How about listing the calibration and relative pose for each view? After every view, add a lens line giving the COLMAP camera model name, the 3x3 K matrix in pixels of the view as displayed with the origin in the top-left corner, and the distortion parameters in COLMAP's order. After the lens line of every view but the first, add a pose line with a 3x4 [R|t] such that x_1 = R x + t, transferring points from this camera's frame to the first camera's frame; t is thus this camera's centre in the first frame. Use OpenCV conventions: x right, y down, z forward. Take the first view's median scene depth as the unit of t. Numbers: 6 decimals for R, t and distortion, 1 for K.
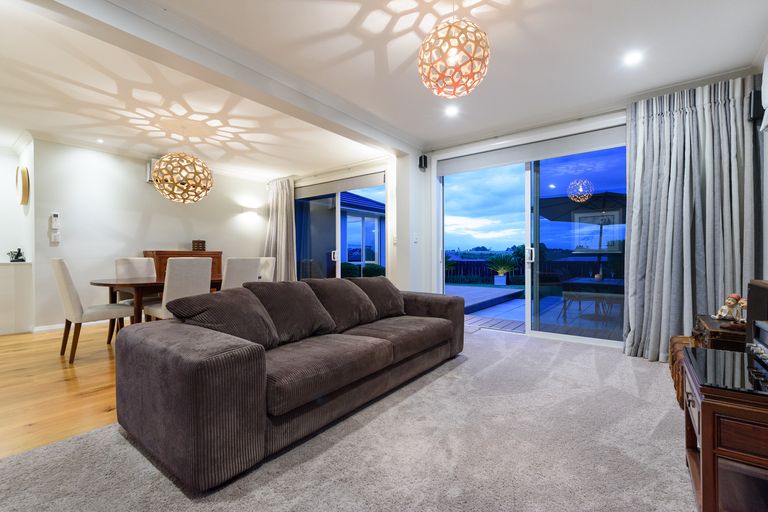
lens RADIAL K [[322.9, 0, 382.9], [0, 322.9, 255.6], [0, 0, 1]] dist [-0.026998, -0.000485]
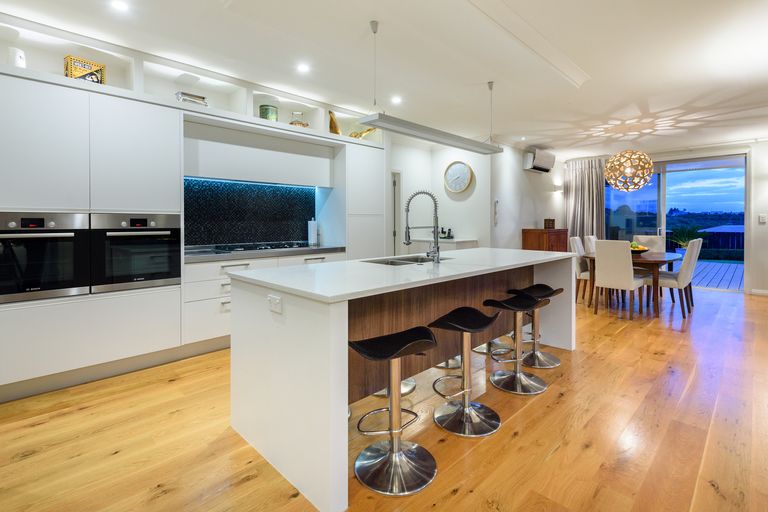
lens RADIAL K [[371.4, 0, 390.8], [0, 371.4, 221.2], [0, 0, 1]] dist [0.000451, 0.000007]
pose [[0.987858, 0.001774, -0.155352, -1.235578], [-0.002036, 0.999997, -0.001528, -0.047405], [0.155348, 0.001826, 0.987858, -0.496363]]
